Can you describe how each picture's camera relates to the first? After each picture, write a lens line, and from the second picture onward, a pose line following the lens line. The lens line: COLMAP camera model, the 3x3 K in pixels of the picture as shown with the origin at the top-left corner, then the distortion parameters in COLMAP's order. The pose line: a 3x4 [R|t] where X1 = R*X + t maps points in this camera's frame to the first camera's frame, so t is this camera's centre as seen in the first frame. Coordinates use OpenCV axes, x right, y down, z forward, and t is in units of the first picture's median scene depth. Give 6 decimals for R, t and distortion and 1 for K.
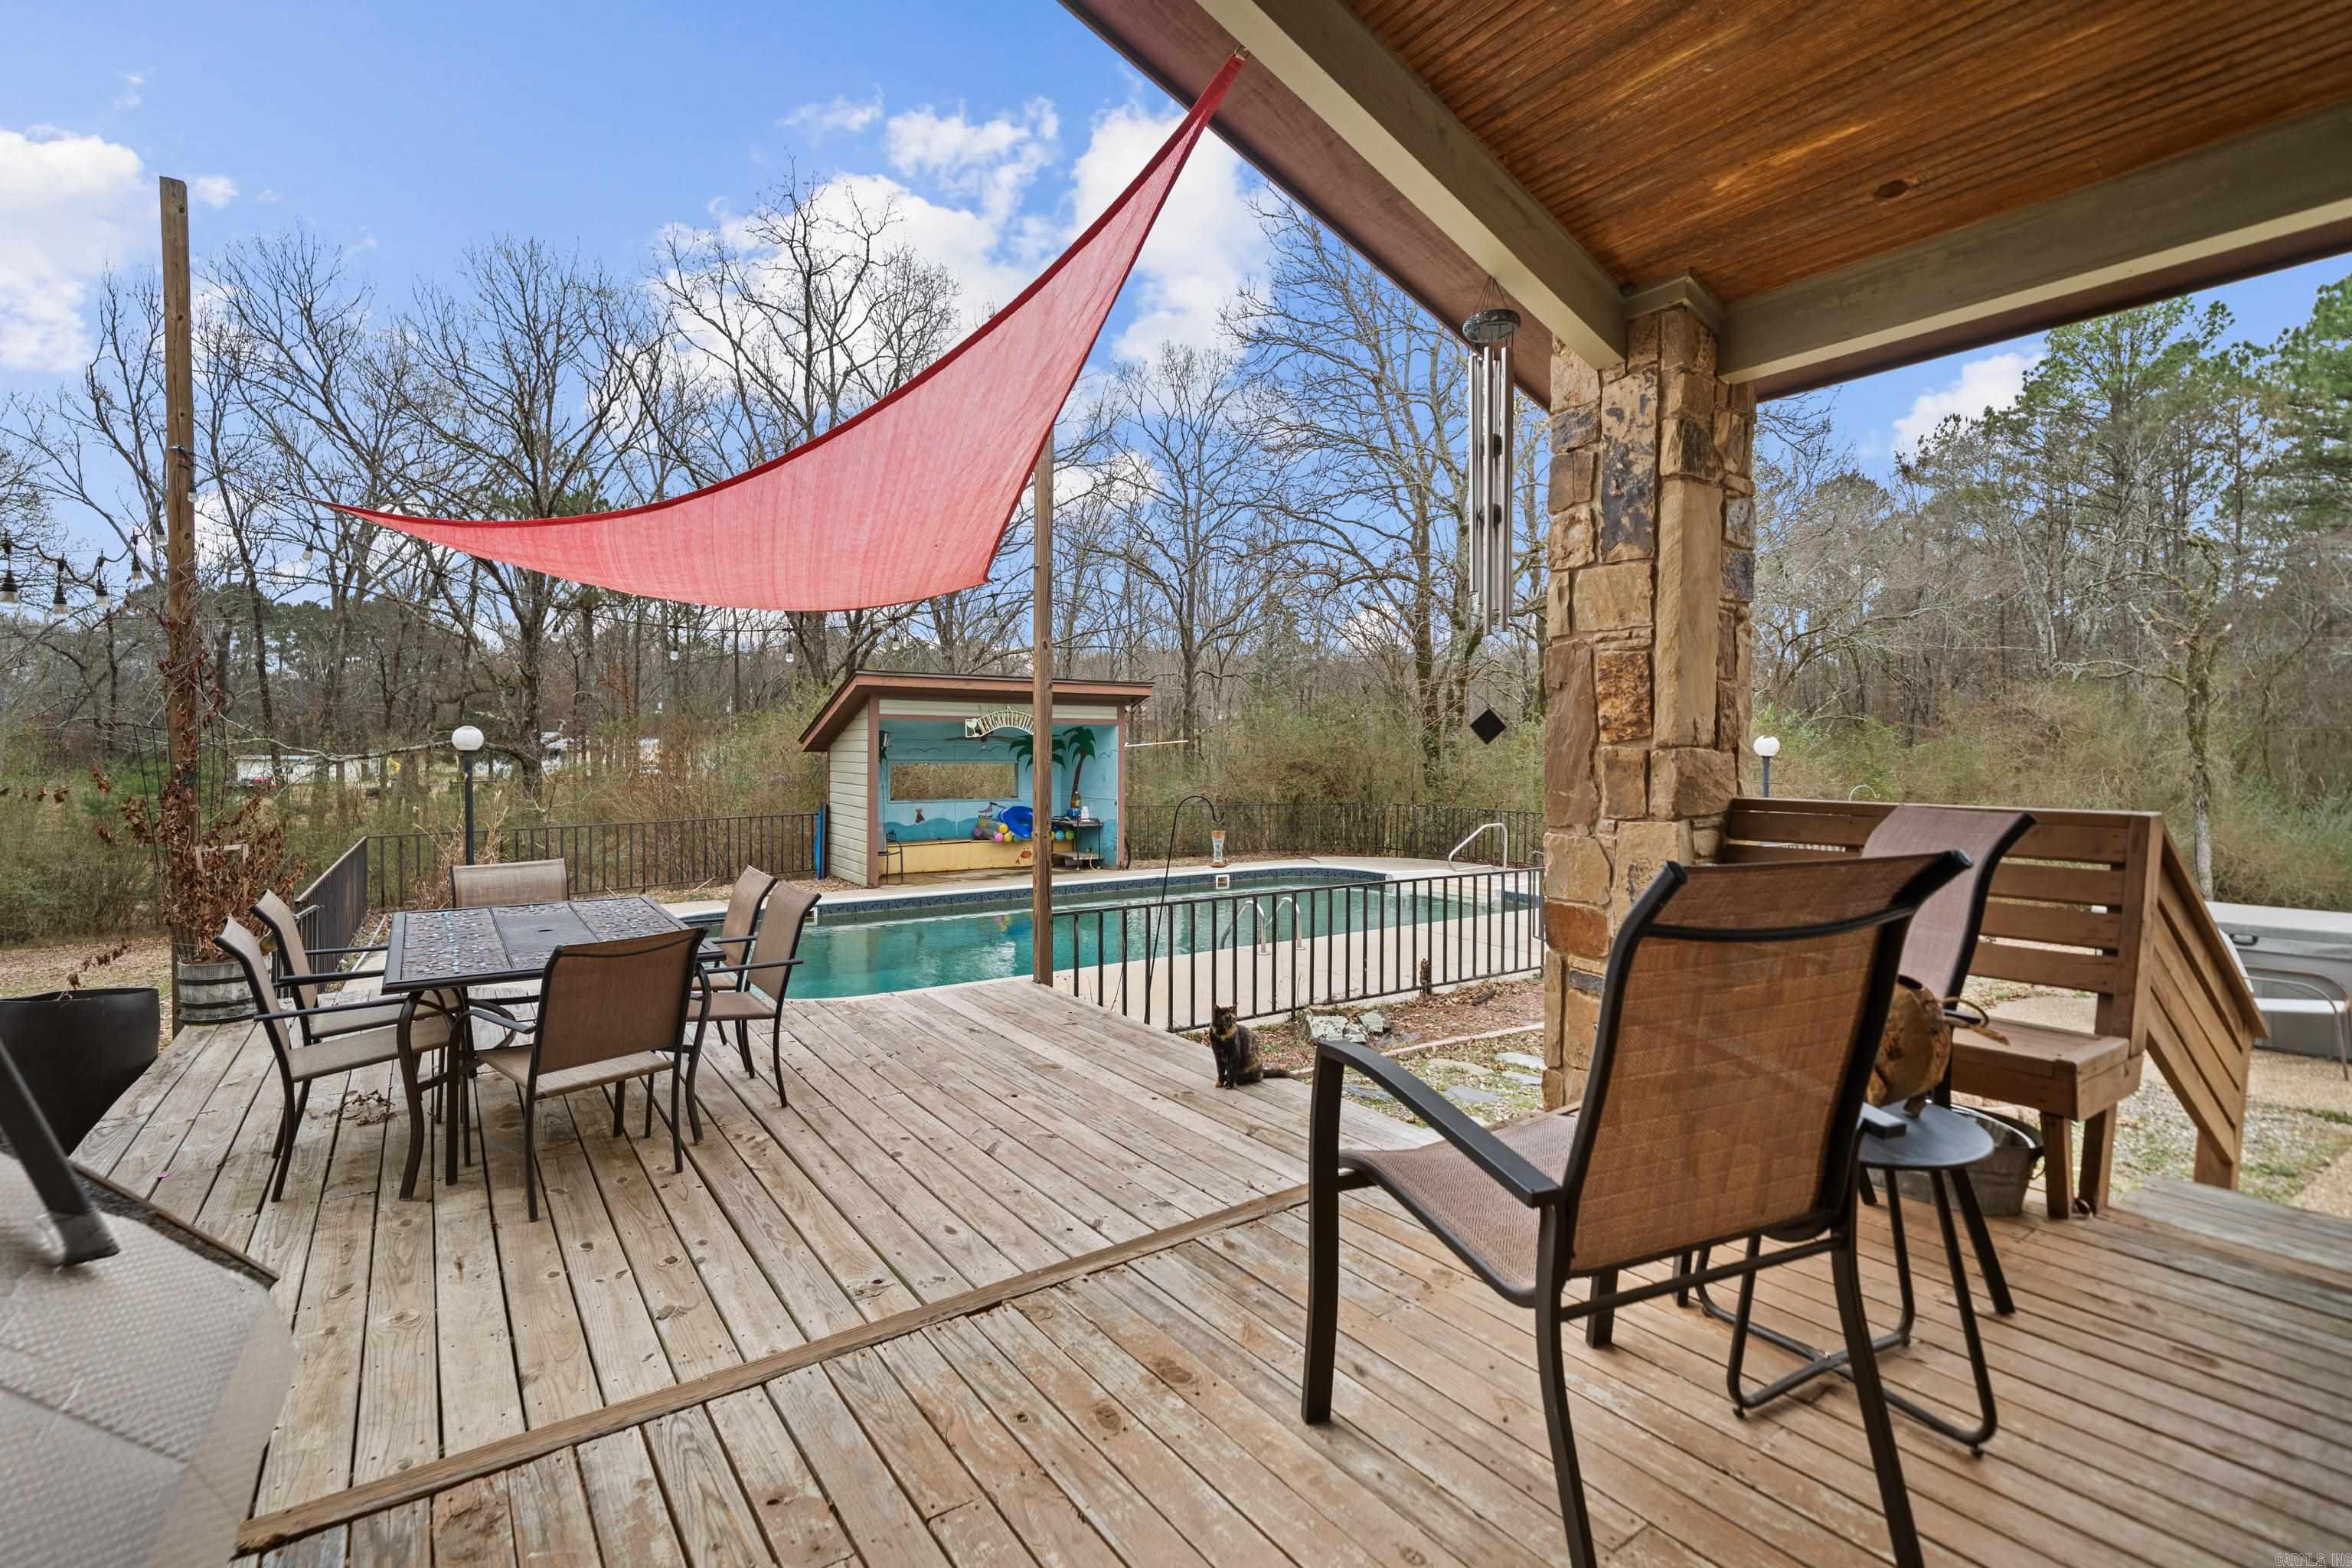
lens RADIAL K [[1059.2, 0, 1179.3], [0, 1059.2, 778.8], [0, 0, 1]] dist [0.000592, 0.000068]
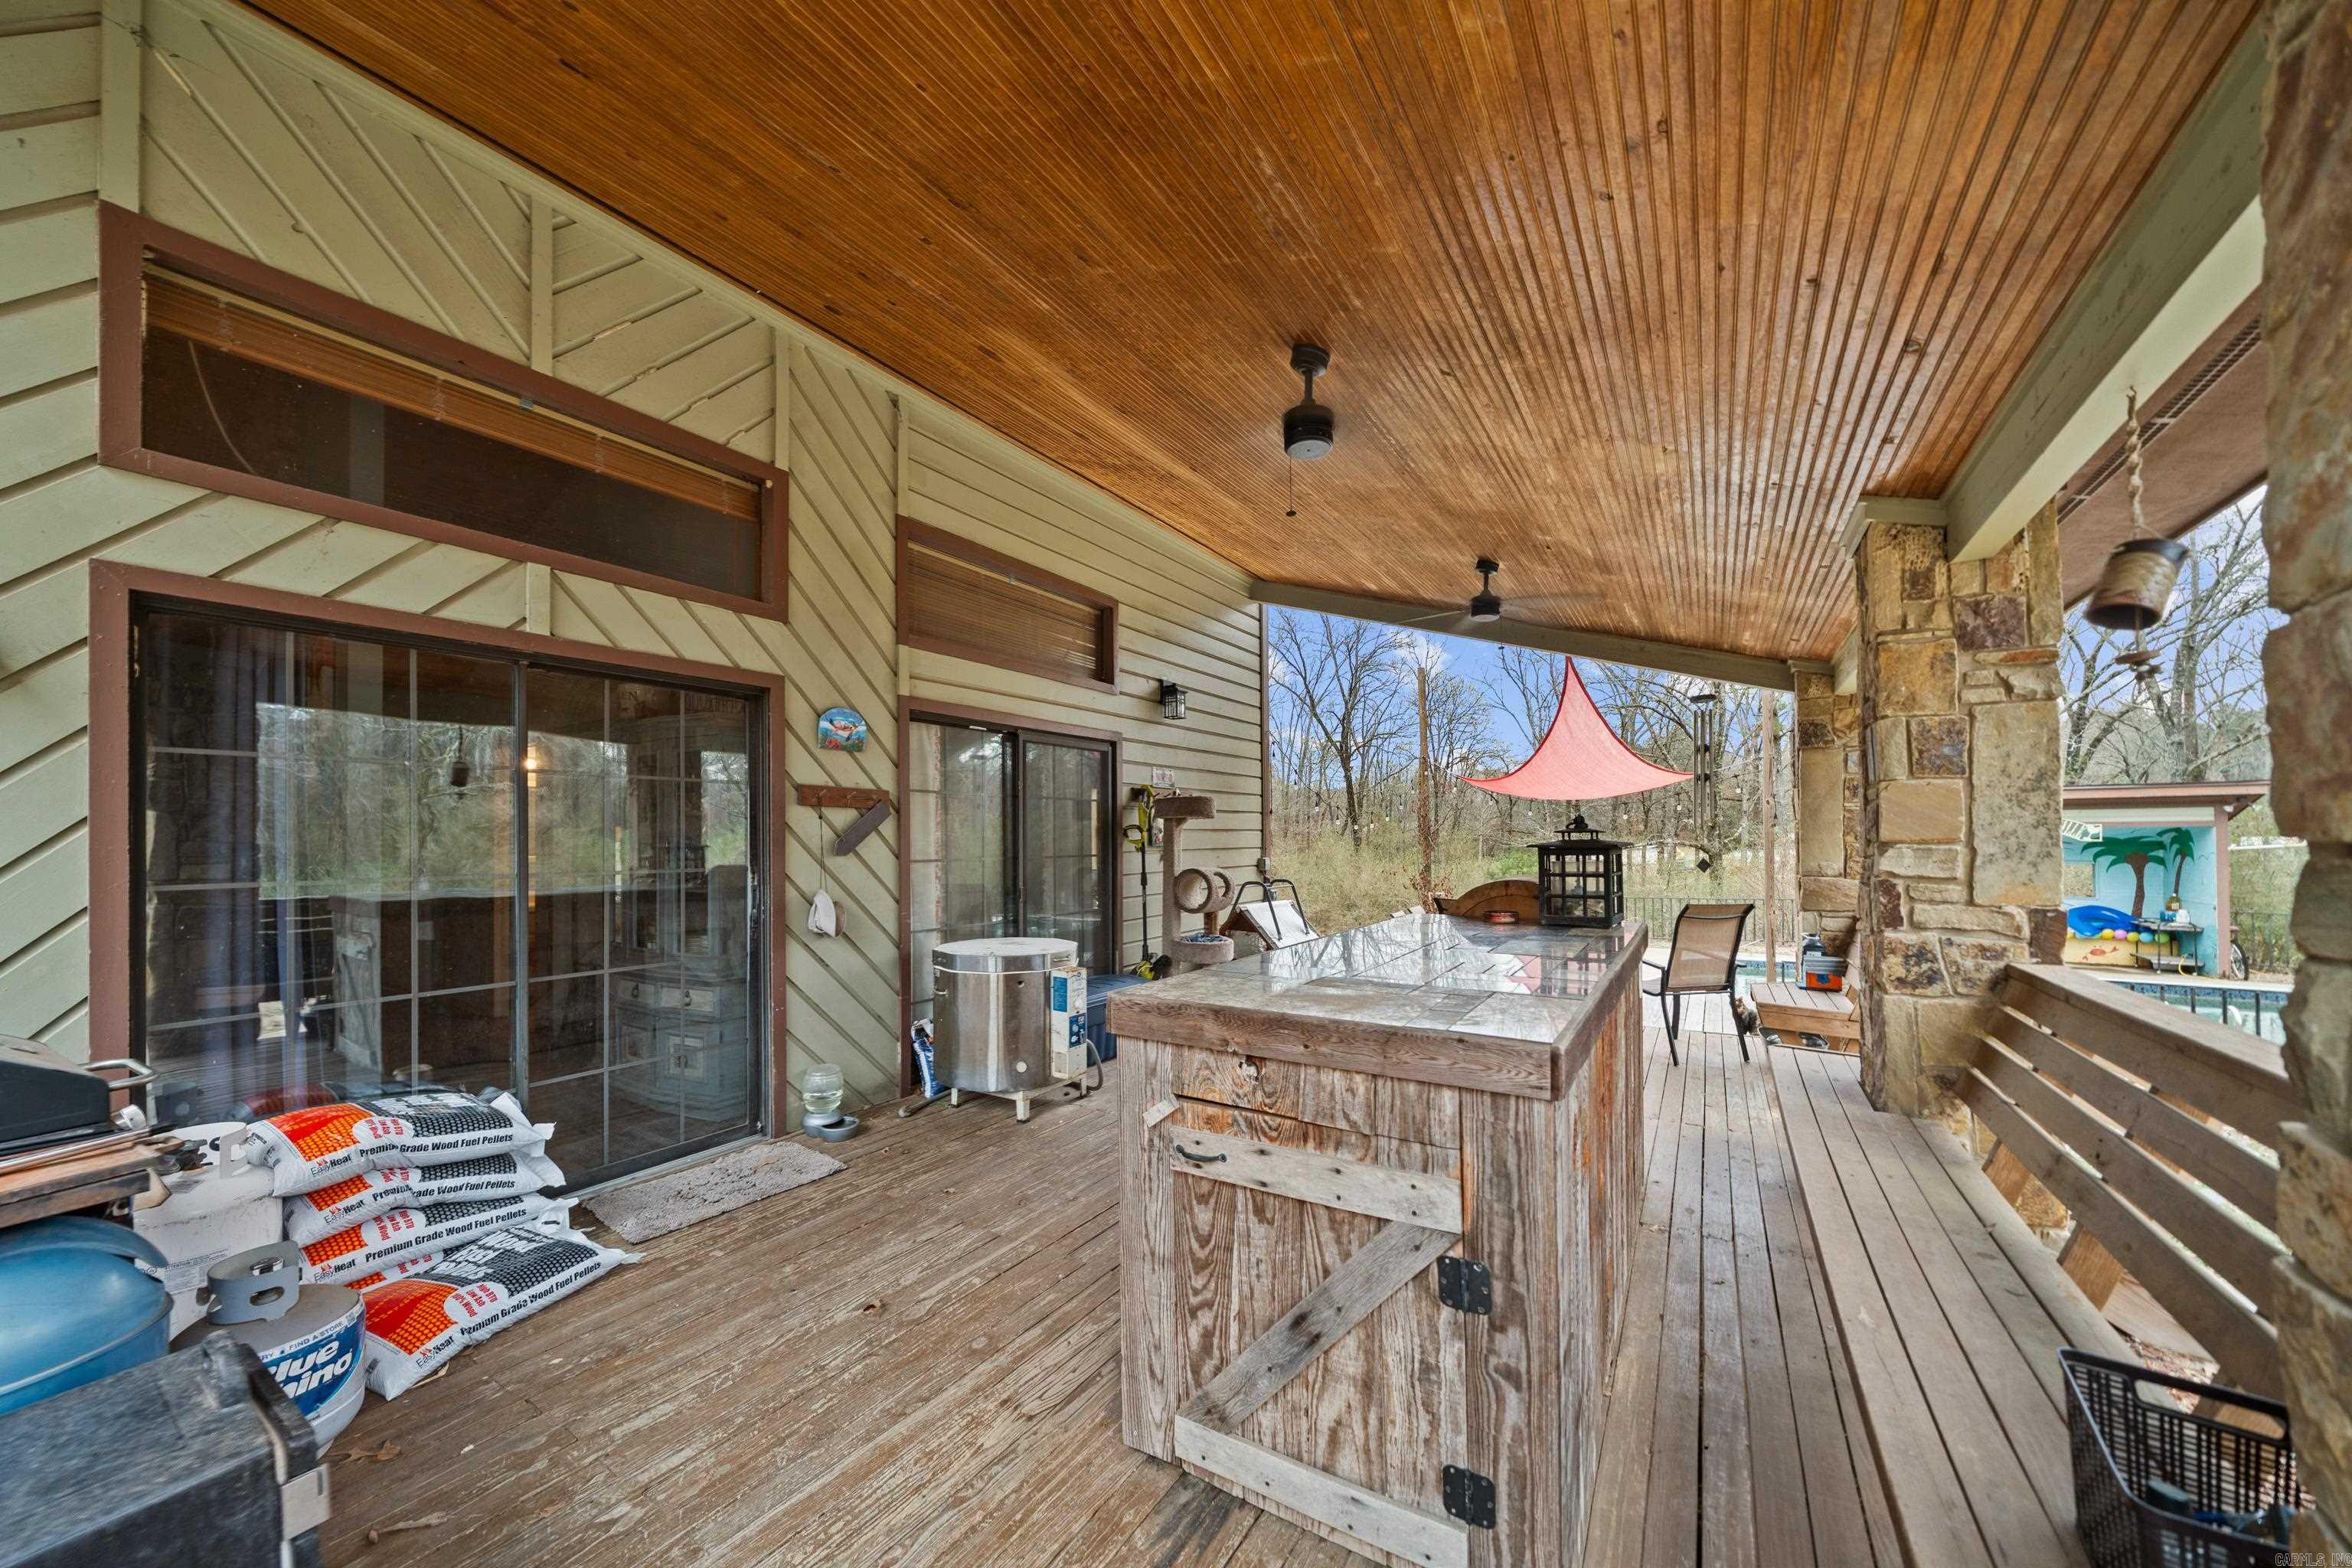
lens RADIAL K [[862.7, 0, 1181.0], [0, 862.7, 839.2], [0, 0, 1]] dist [0.000742, 0.000045]
pose [[0.386805, -0.007264, -0.922133, 0.285748], [-0.018712, 0.999701, -0.015725, -0.009080], [0.921972, 0.023338, 0.386554, -0.152313]]
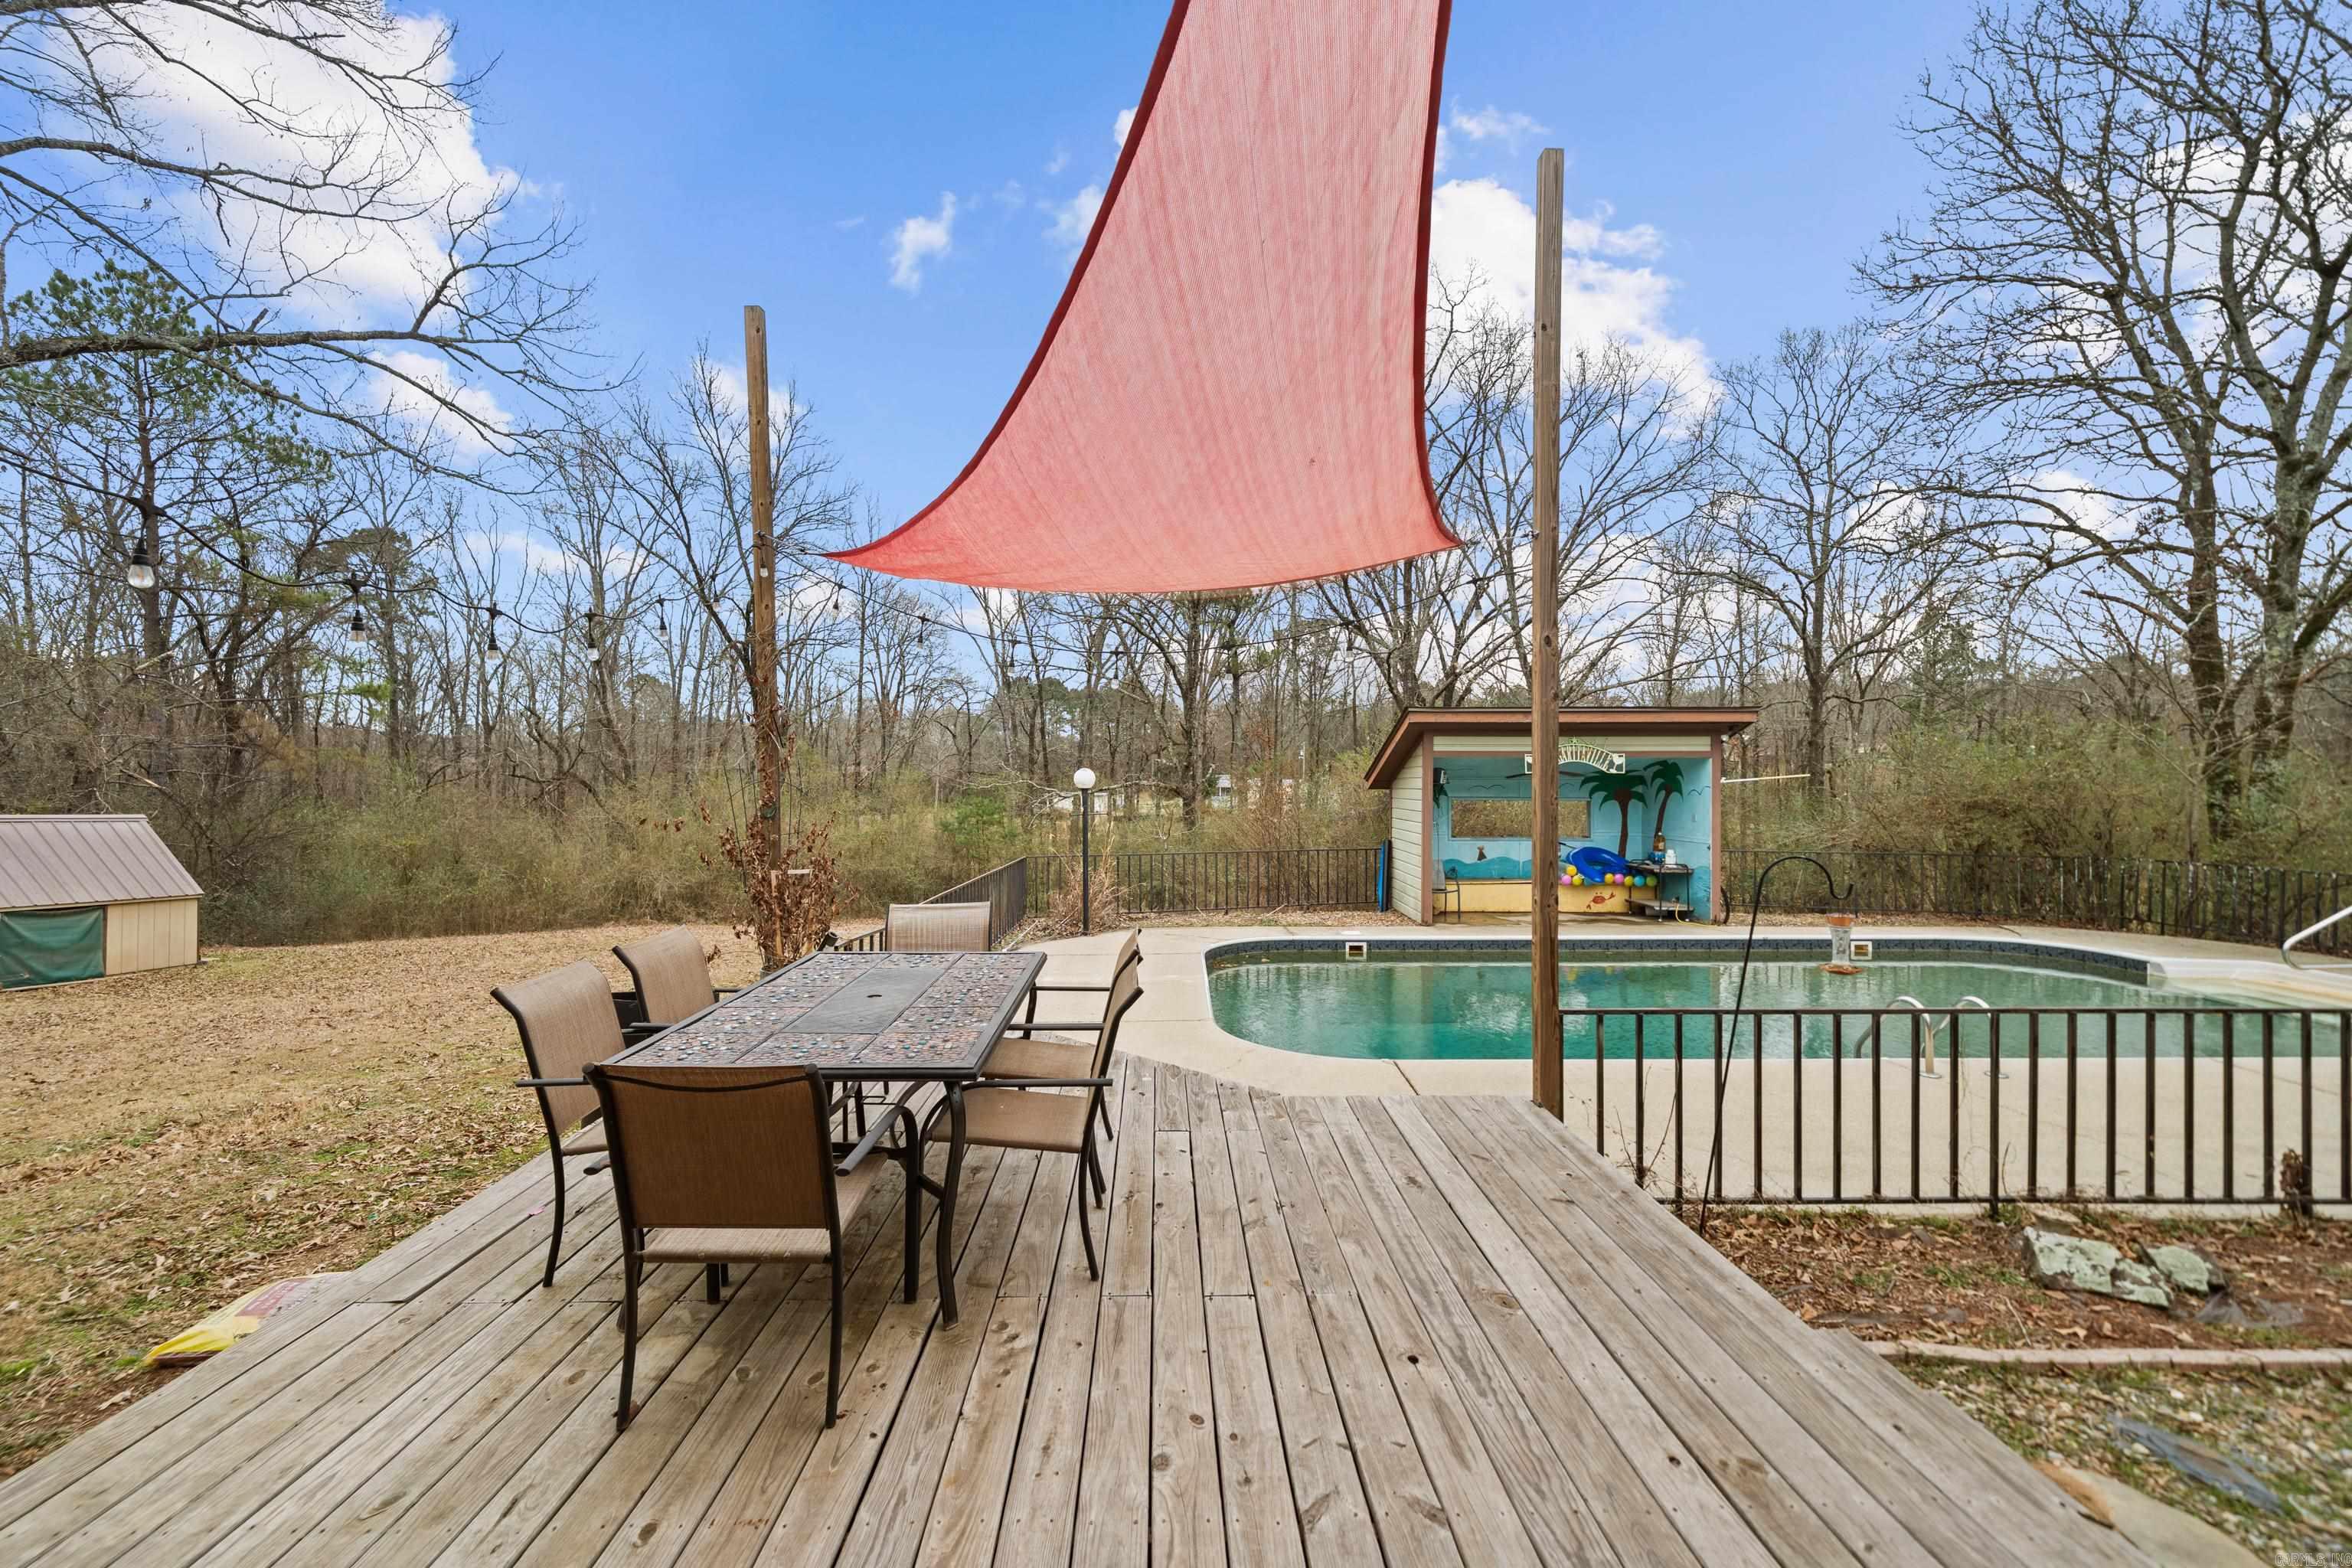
lens RADIAL K [[938.8, 0, 1173.8], [0, 938.8, 793.2], [0, 0, 1]] dist [-0.003627, -0.000221]
pose [[0.828163, -0.000267, -0.560487, 0.007040], [-0.011675, 0.999775, -0.017726, -0.002576], [0.560366, 0.021224, 0.827973, 0.114100]]
